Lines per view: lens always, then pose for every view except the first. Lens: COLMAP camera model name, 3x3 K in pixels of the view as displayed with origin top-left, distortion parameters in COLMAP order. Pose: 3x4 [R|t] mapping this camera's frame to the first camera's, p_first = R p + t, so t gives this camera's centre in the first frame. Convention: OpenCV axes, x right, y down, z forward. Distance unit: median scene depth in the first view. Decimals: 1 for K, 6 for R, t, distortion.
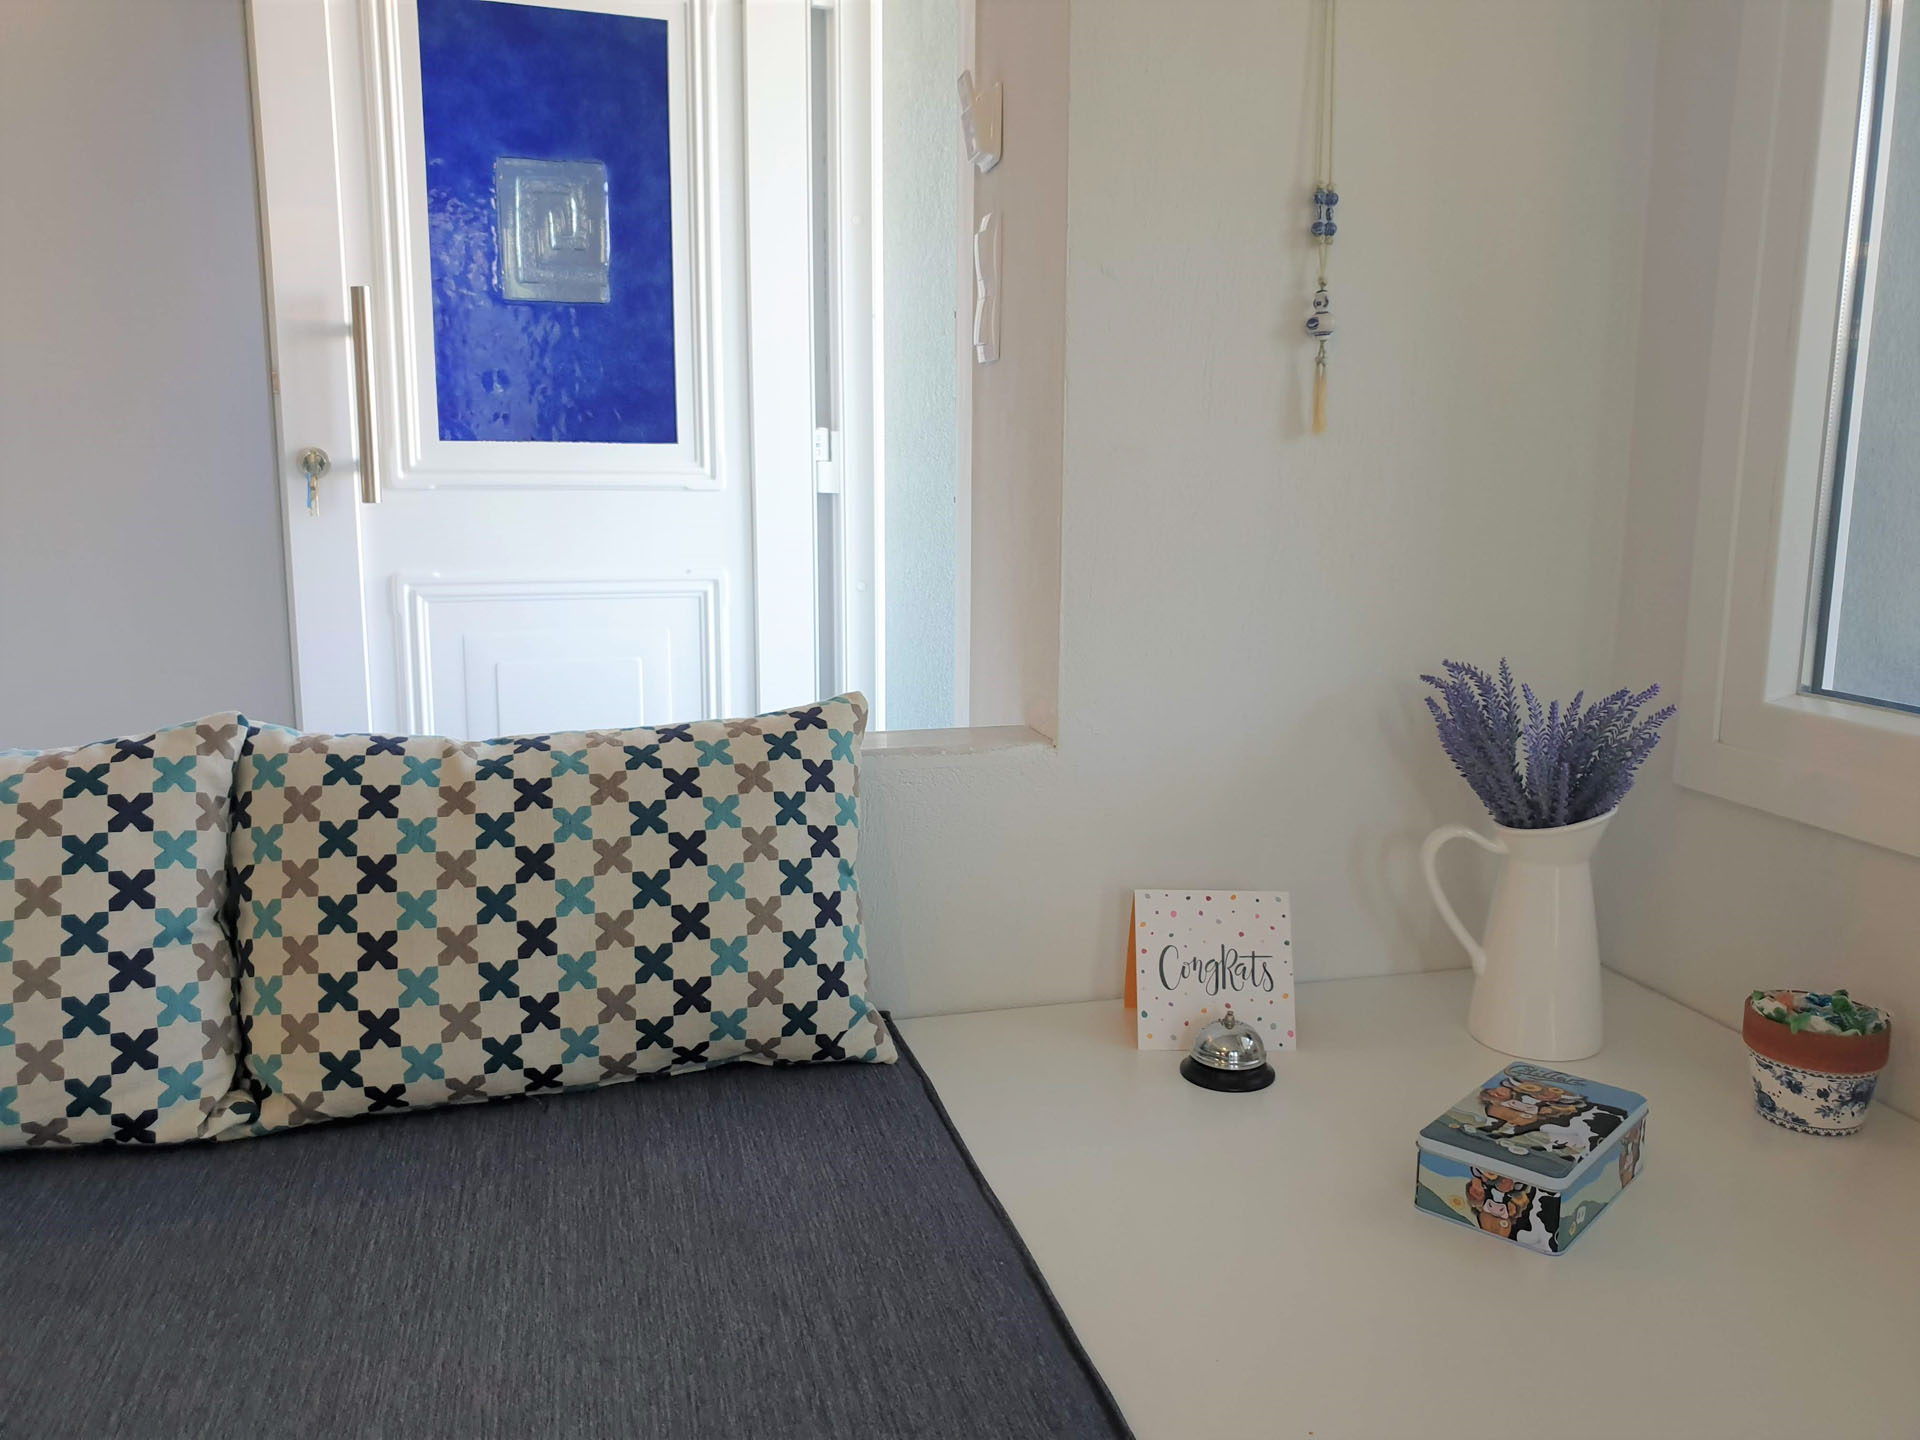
lens RADIAL K [[1506.8, 0, 1027.4], [0, 1506.8, 696.0], [0, 0, 1]] dist [0.042963, -0.032494]
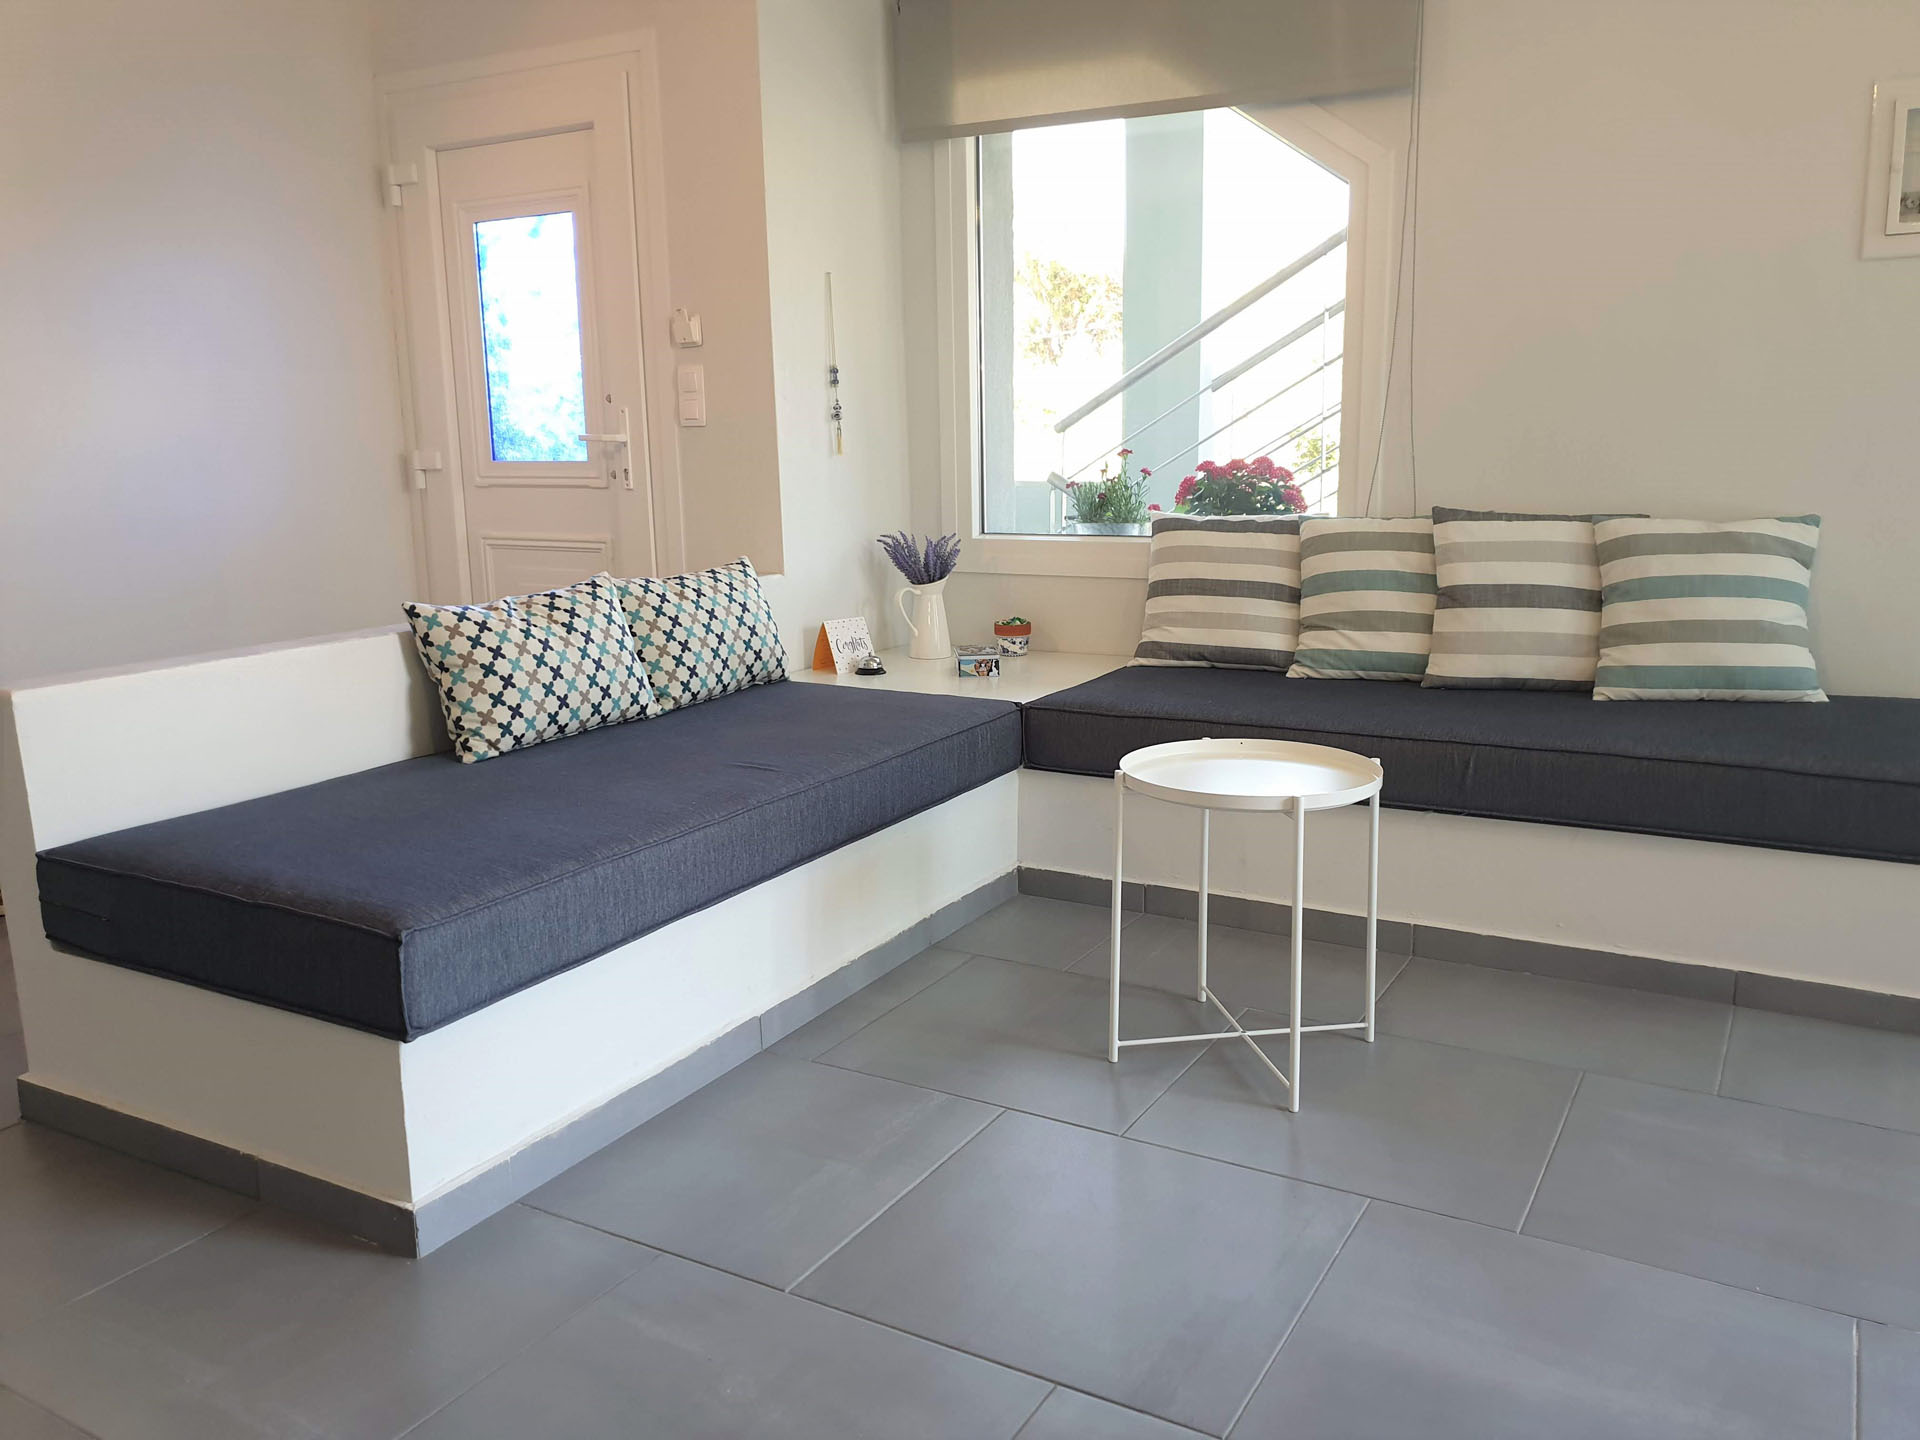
lens RADIAL K [[1506.8, 0, 961.5], [0, 1506.8, 707.7], [0, 0, 1]] dist [0.042963, -0.032494]
pose [[0.685766, -0.142430, 0.713750, -1.850125], [0.137112, 0.988388, 0.065498, 0.148735], [-0.714791, 0.052948, 0.697331, -1.168601]]
